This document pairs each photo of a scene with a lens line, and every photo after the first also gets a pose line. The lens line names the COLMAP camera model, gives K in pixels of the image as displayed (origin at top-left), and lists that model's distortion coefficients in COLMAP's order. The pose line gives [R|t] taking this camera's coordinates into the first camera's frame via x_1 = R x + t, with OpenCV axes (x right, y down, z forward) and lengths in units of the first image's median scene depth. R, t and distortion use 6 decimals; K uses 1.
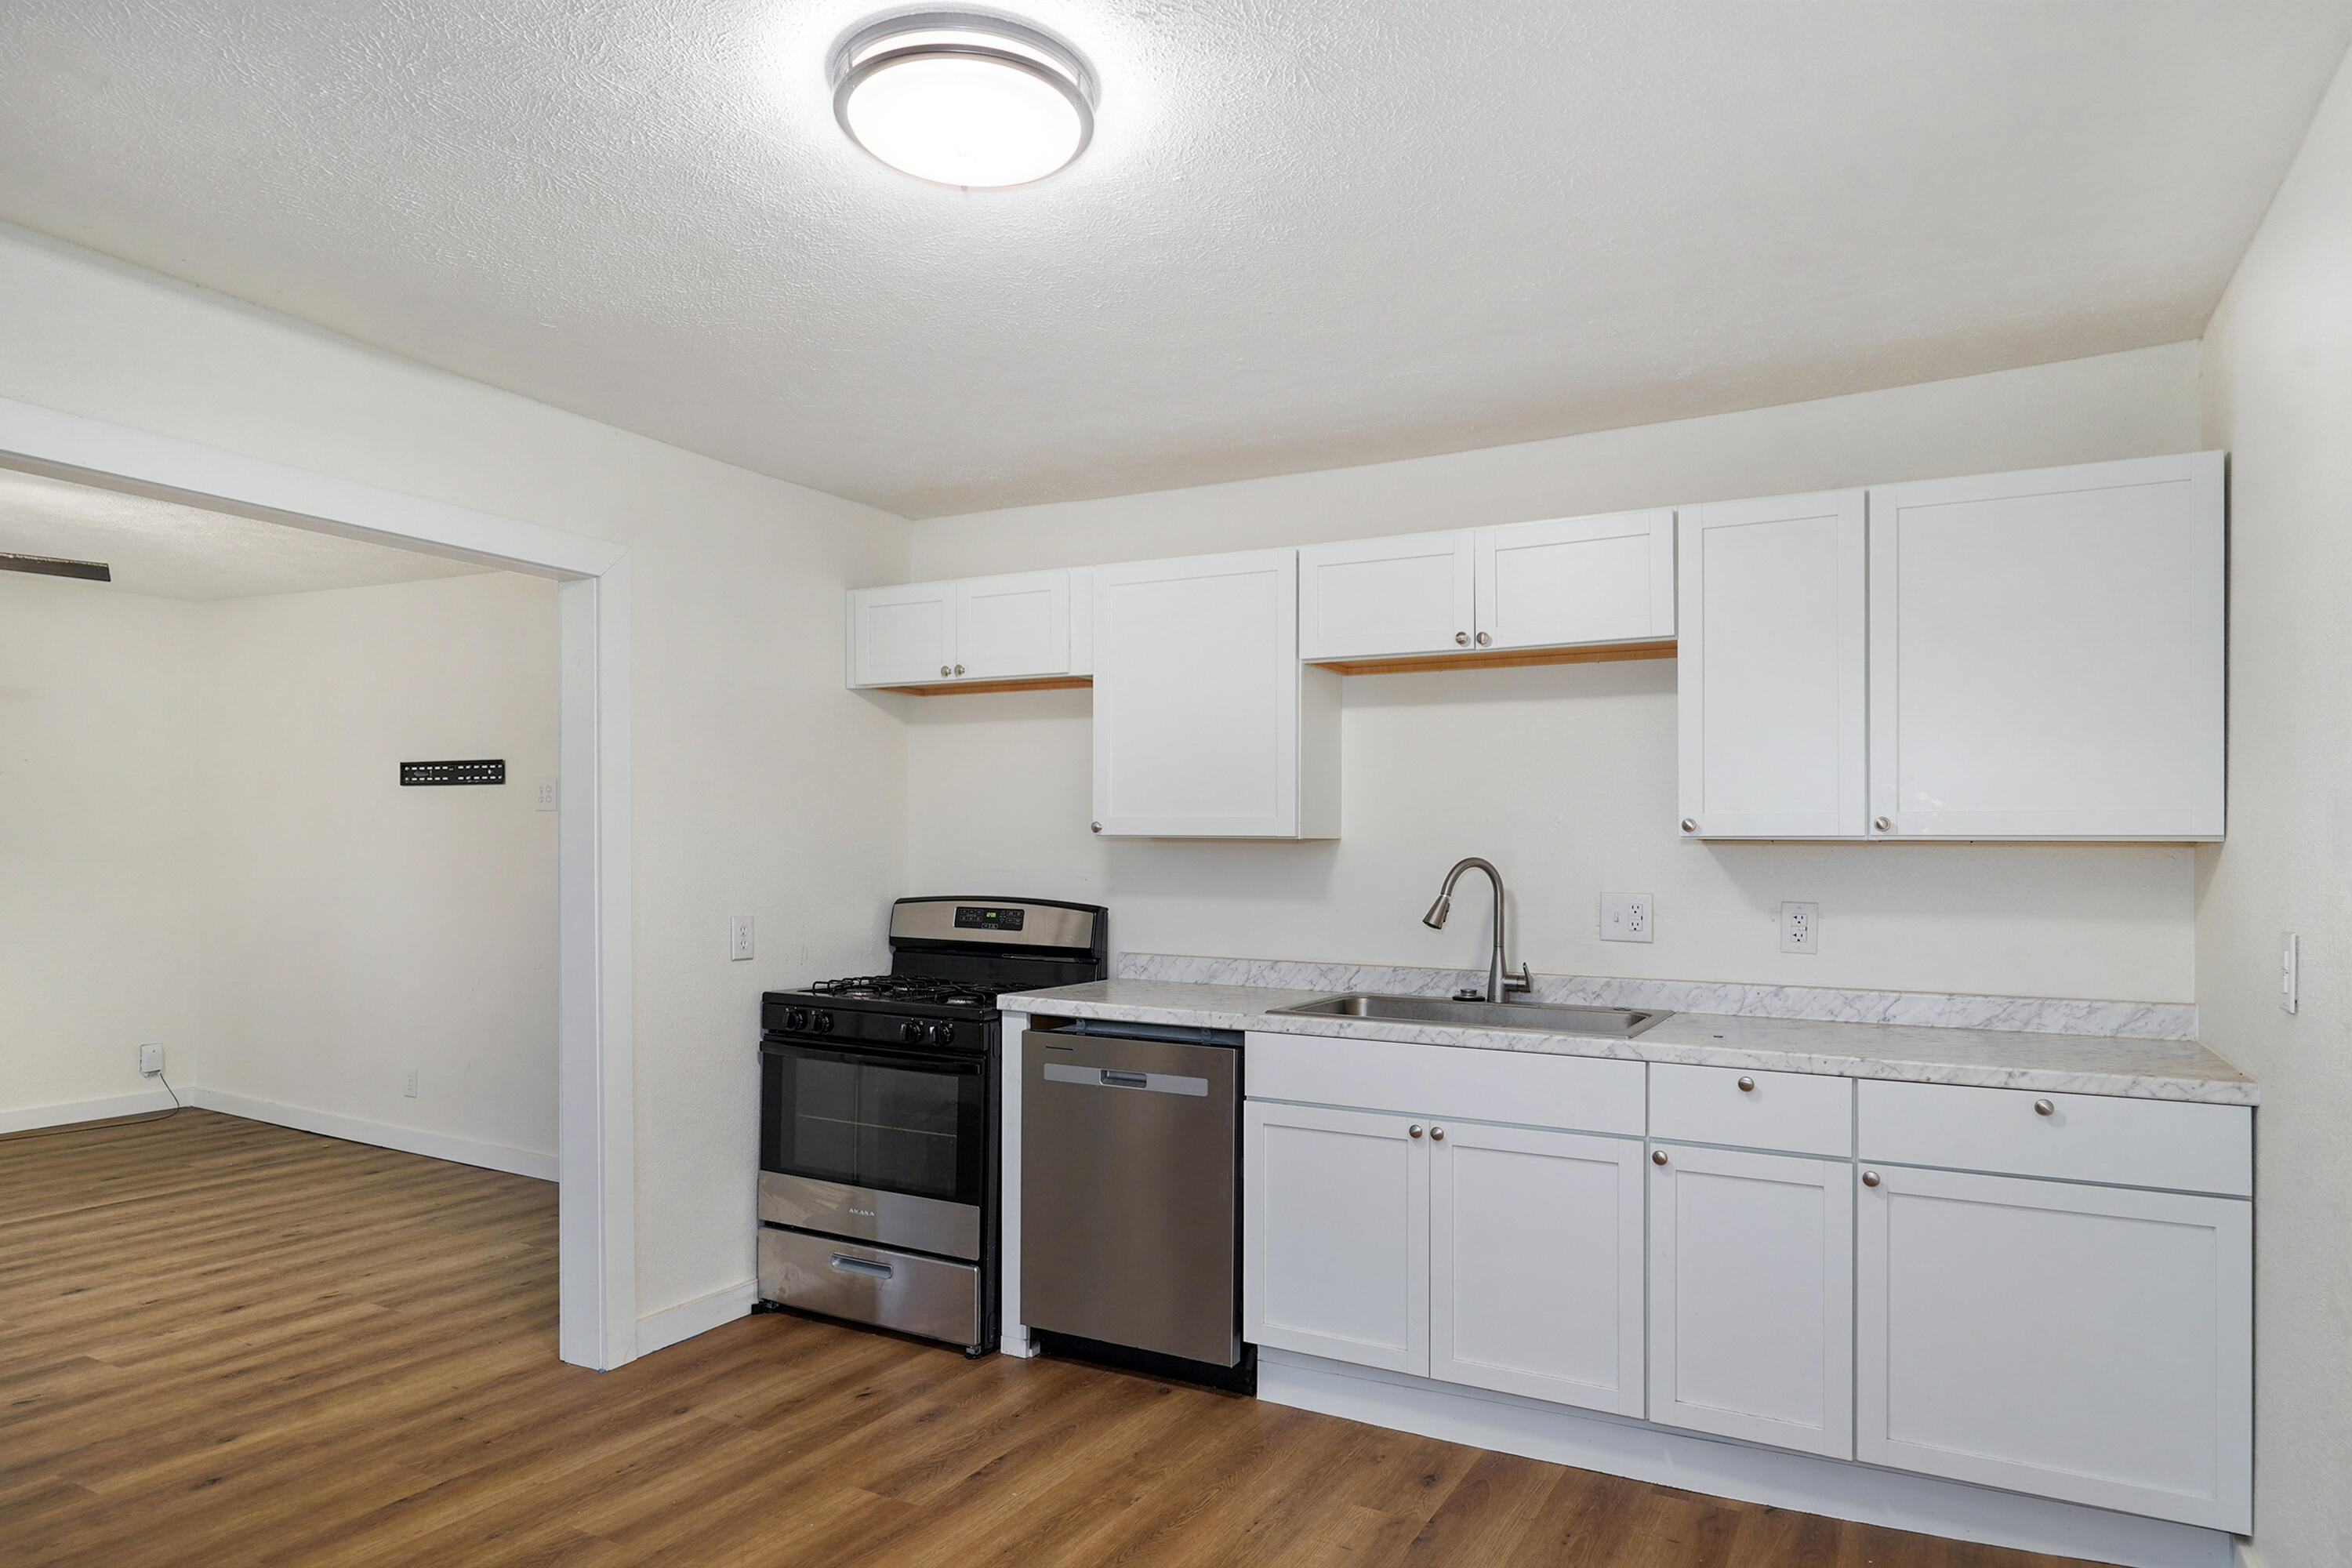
lens RADIAL K [[1371.5, 0, 1171.4], [0, 1371.5, 848.8], [0, 0, 1]] dist [-0.004634, -0.001516]
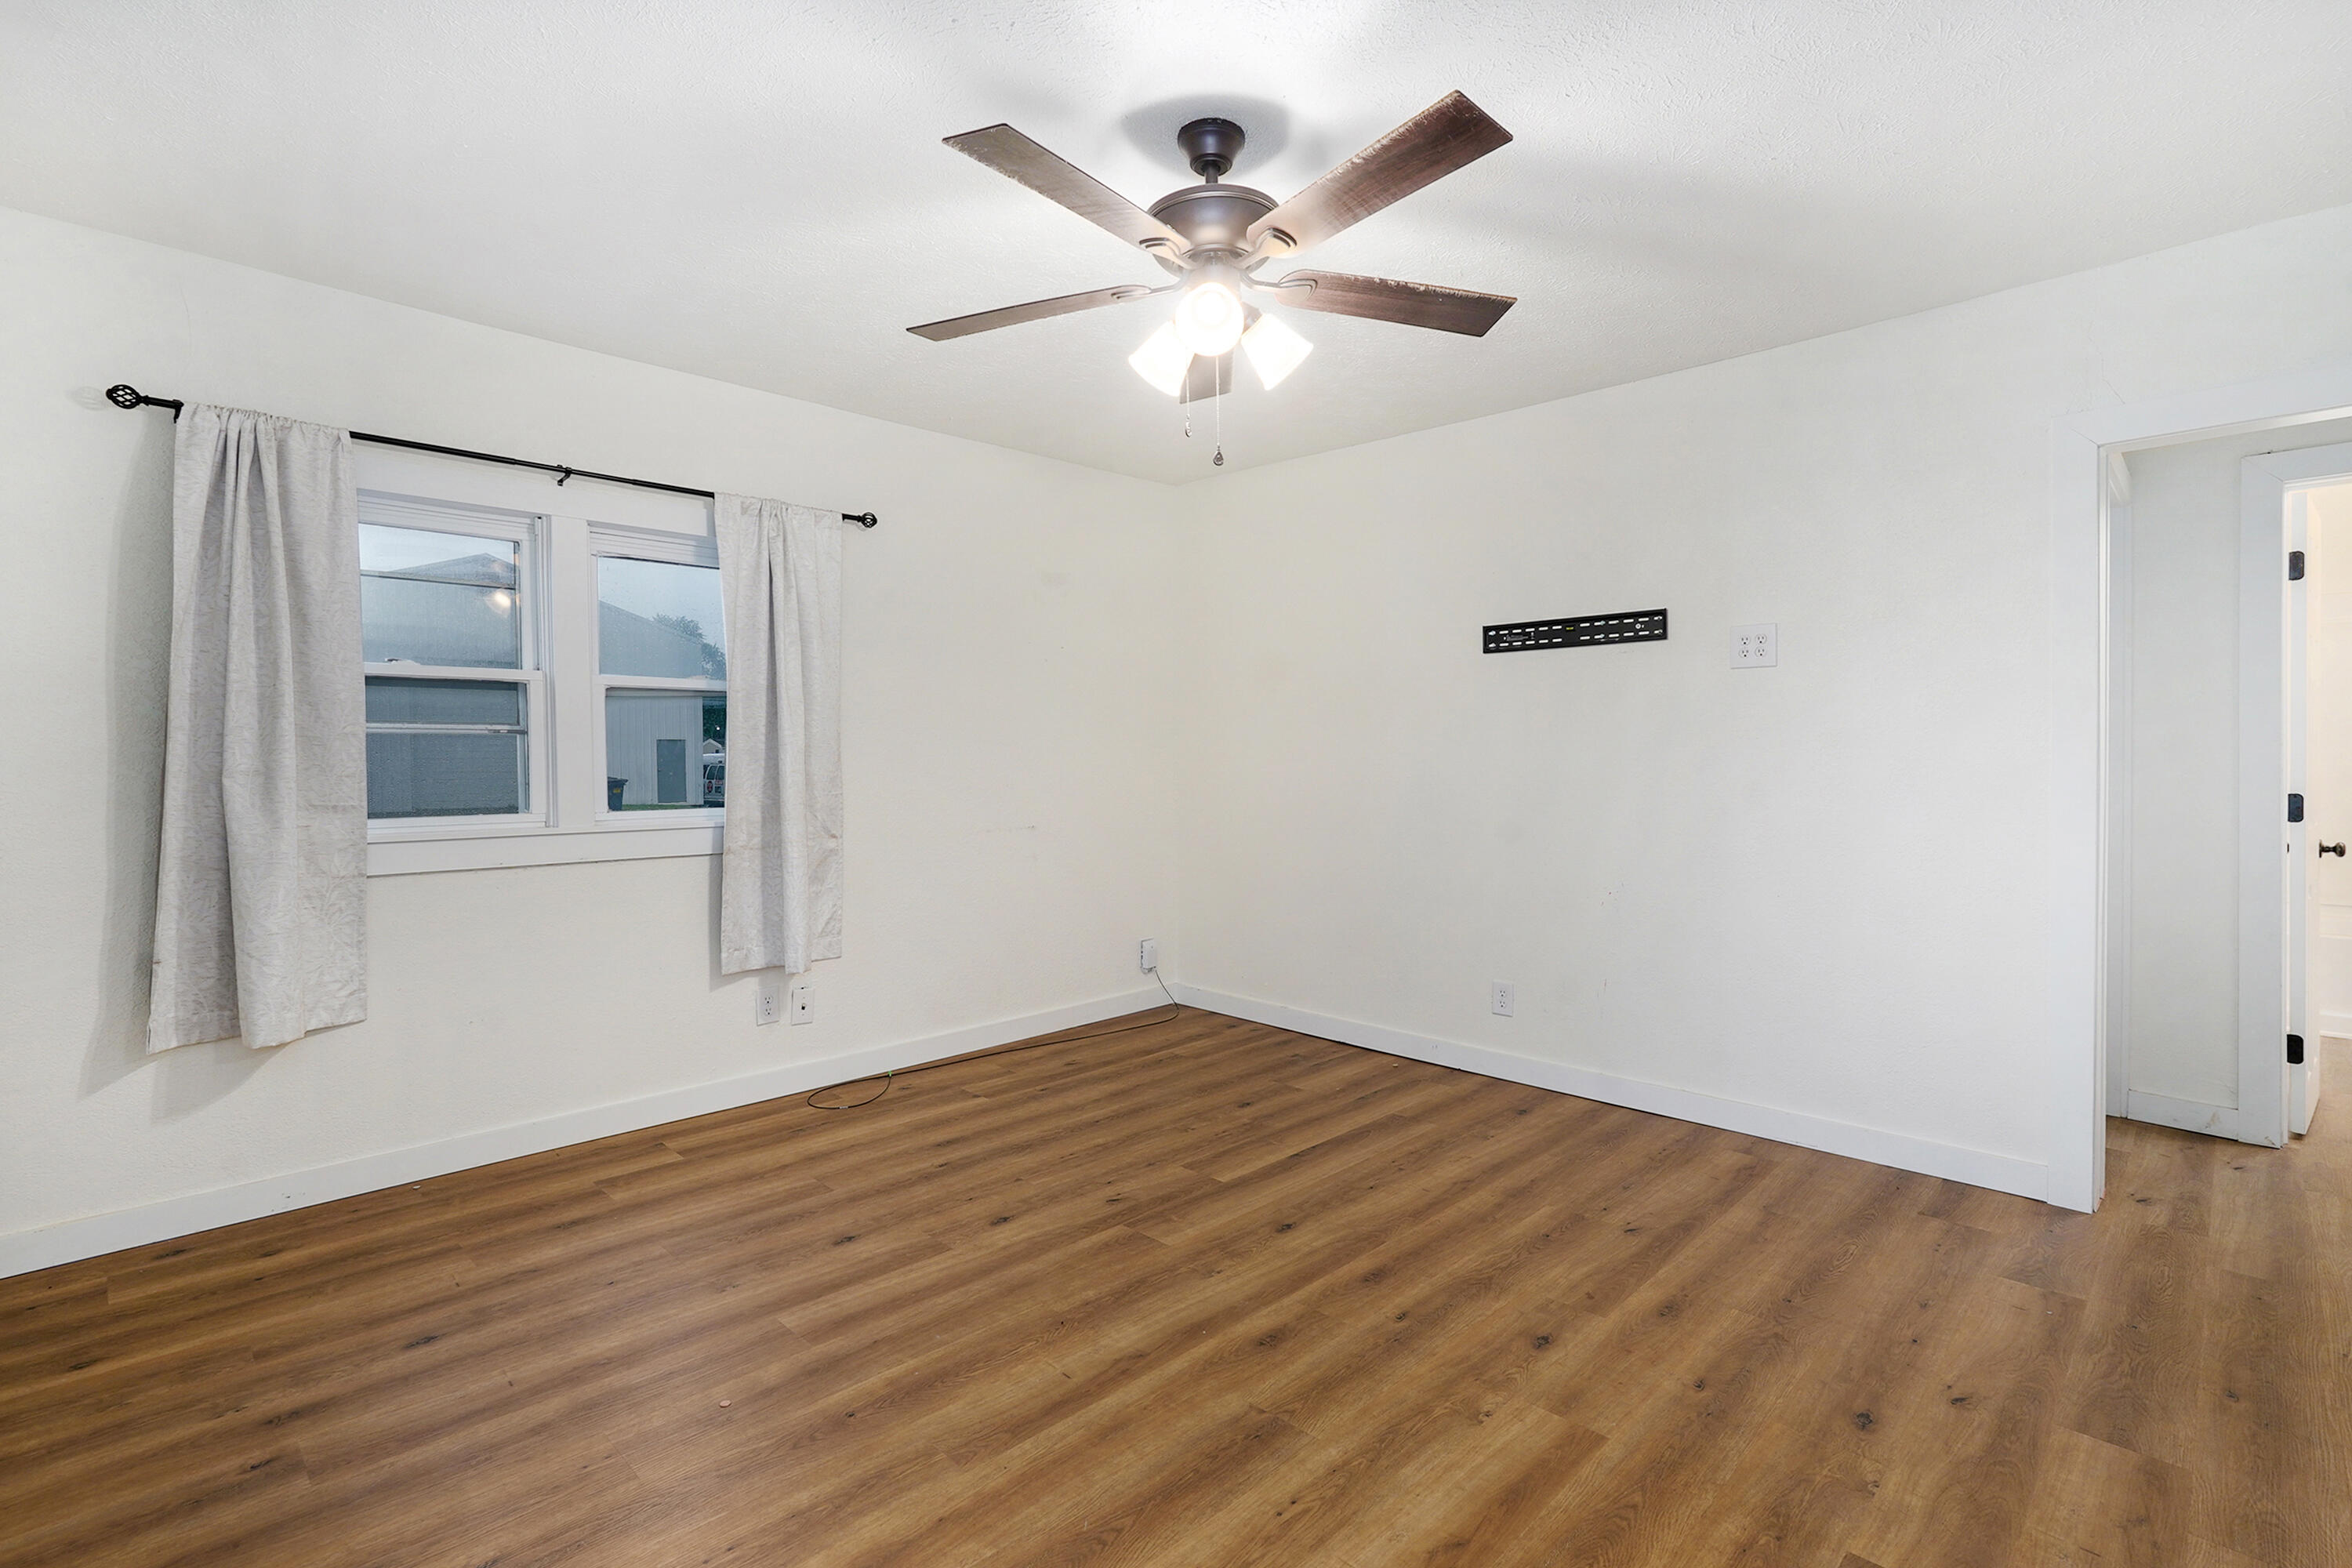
lens RADIAL K [[1093.8, 0, 1176.0], [0, 1093.8, 784.0], [0, 0, 1]] dist [-0.002883, -0.000393]
pose [[0.957285, -0.009445, -0.288992, -0.786656], [0.015871, 0.999676, 0.019902, 0.027195], [0.288711, -0.023638, 0.957125, 0.408990]]
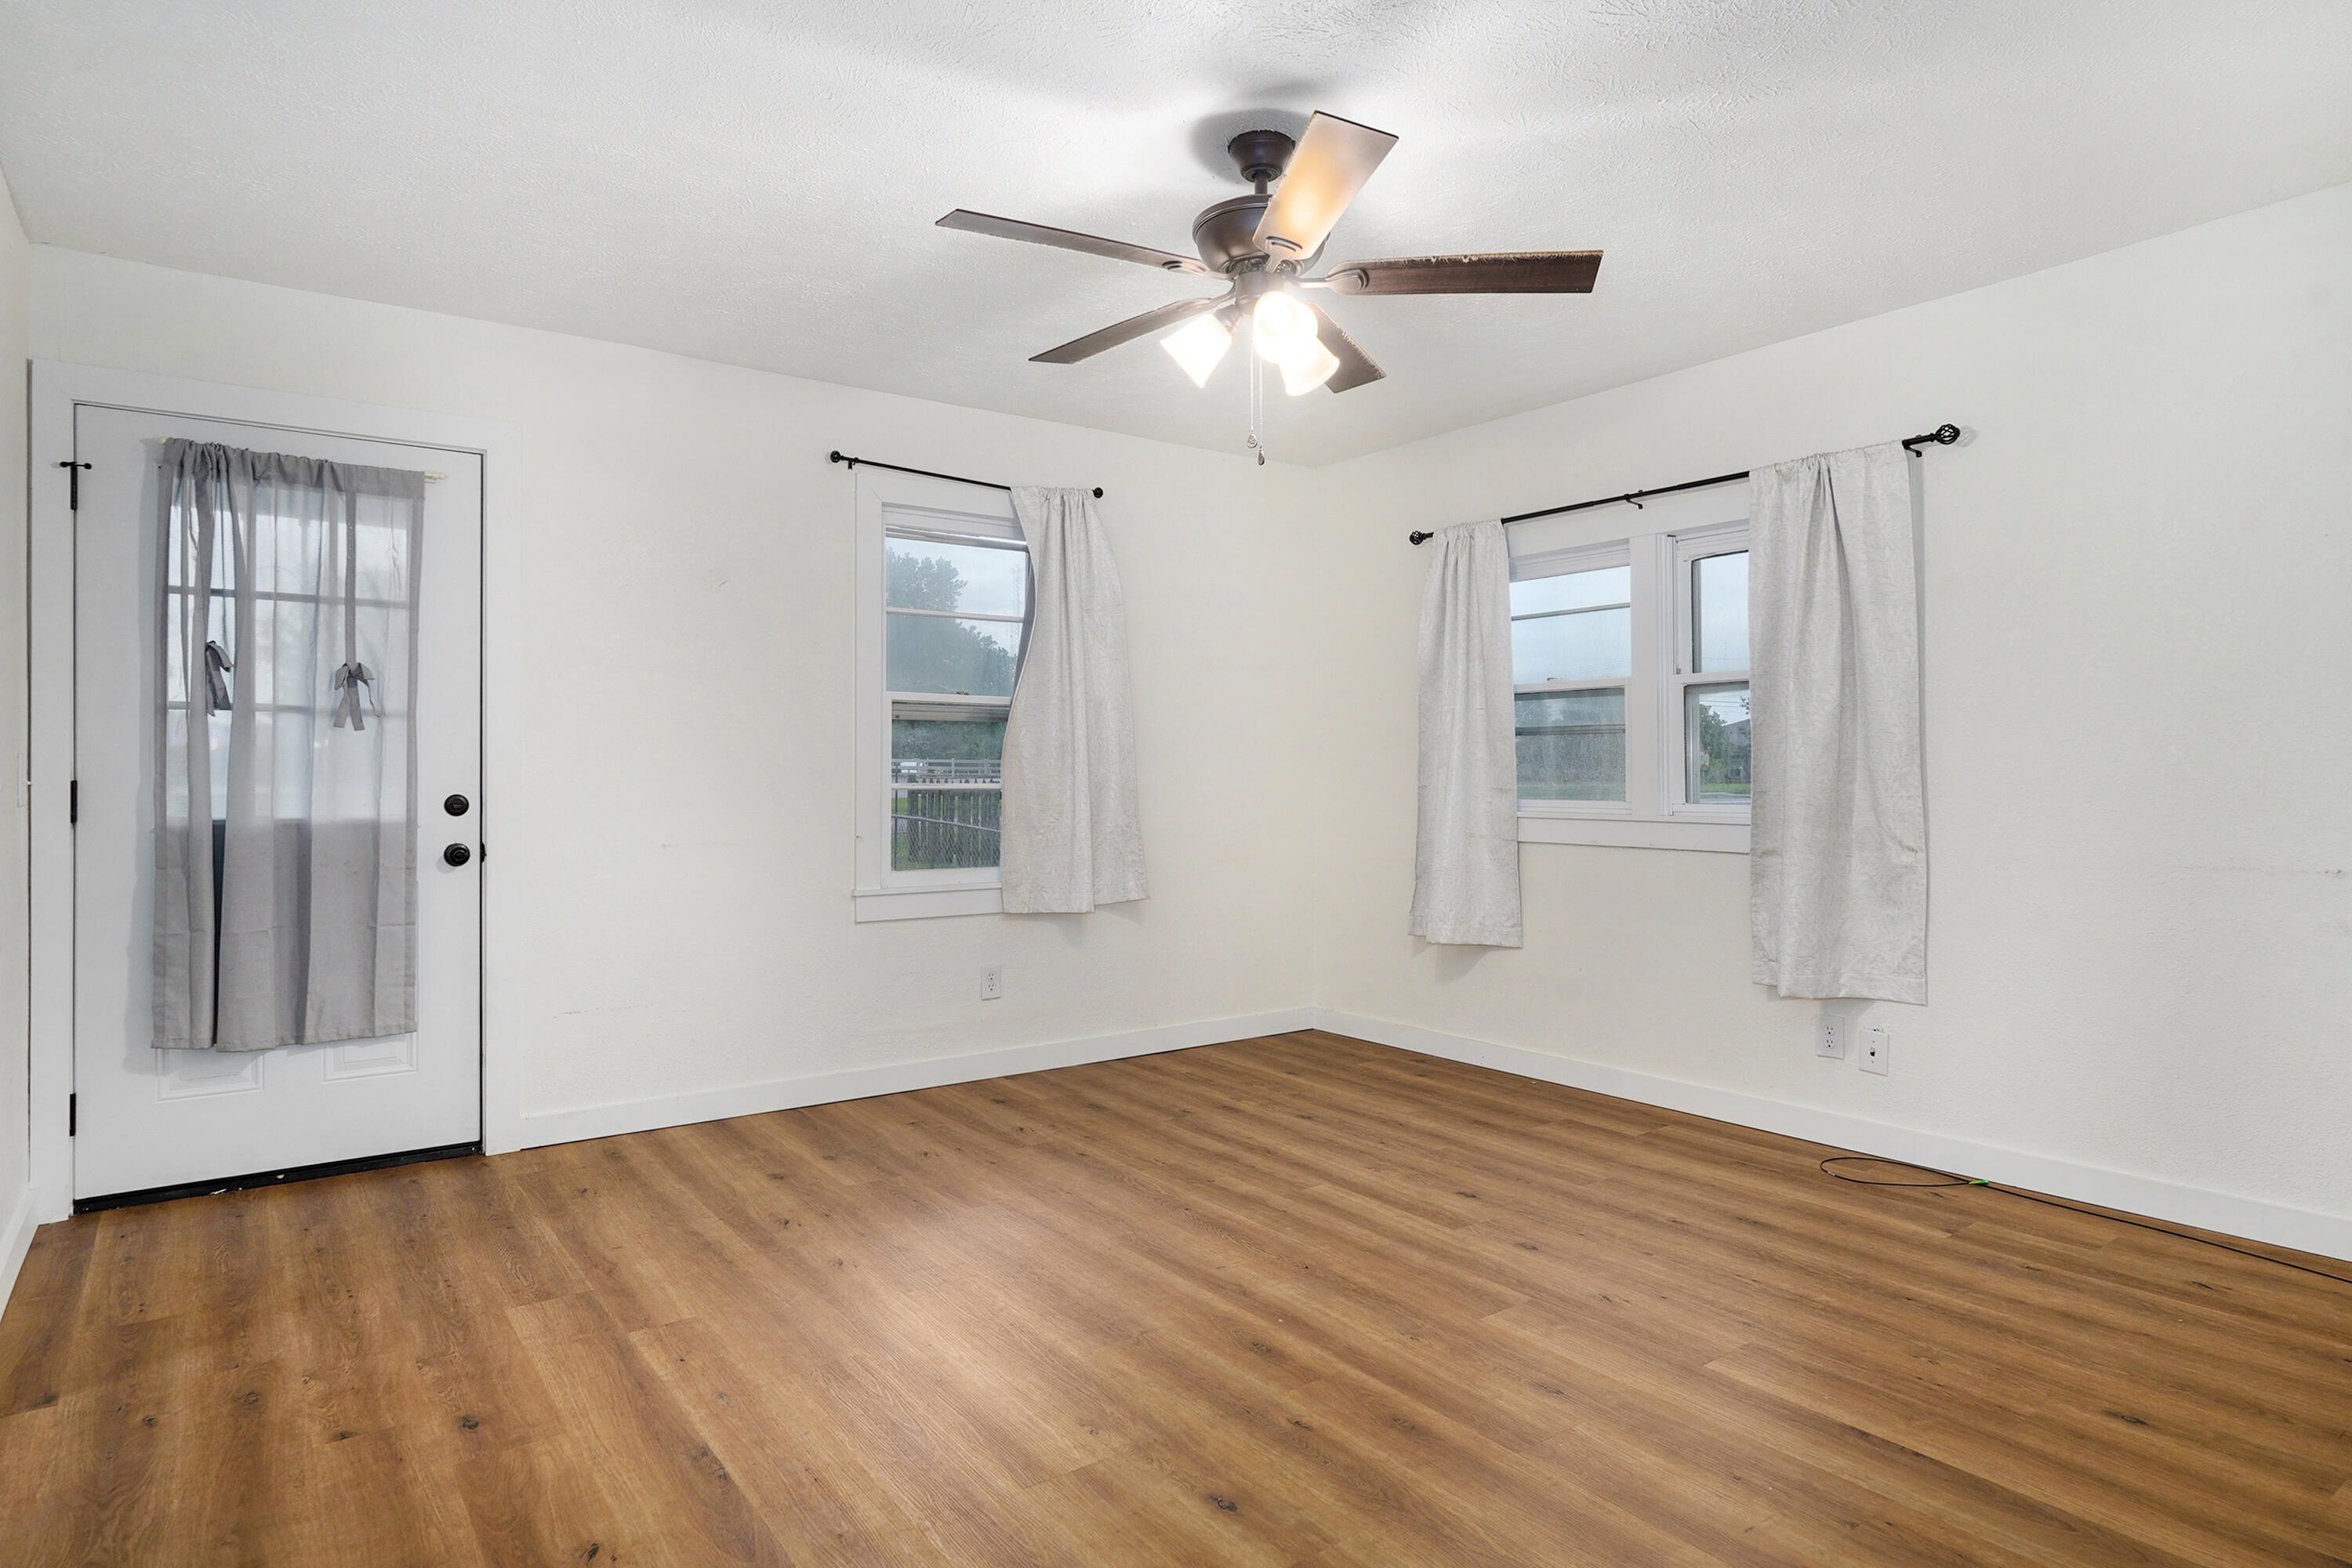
lens RADIAL K [[1312.8, 0, 1176.0], [0, 1312.8, 784.0], [0, 0, 1]] dist [-0.000383, -0.000058]
pose [[-0.429300, -0.000039, -0.903162, -0.320830], [-0.000723, 1.000000, 0.000301, 0.042197], [0.903162, 0.000782, -0.429300, 1.156212]]
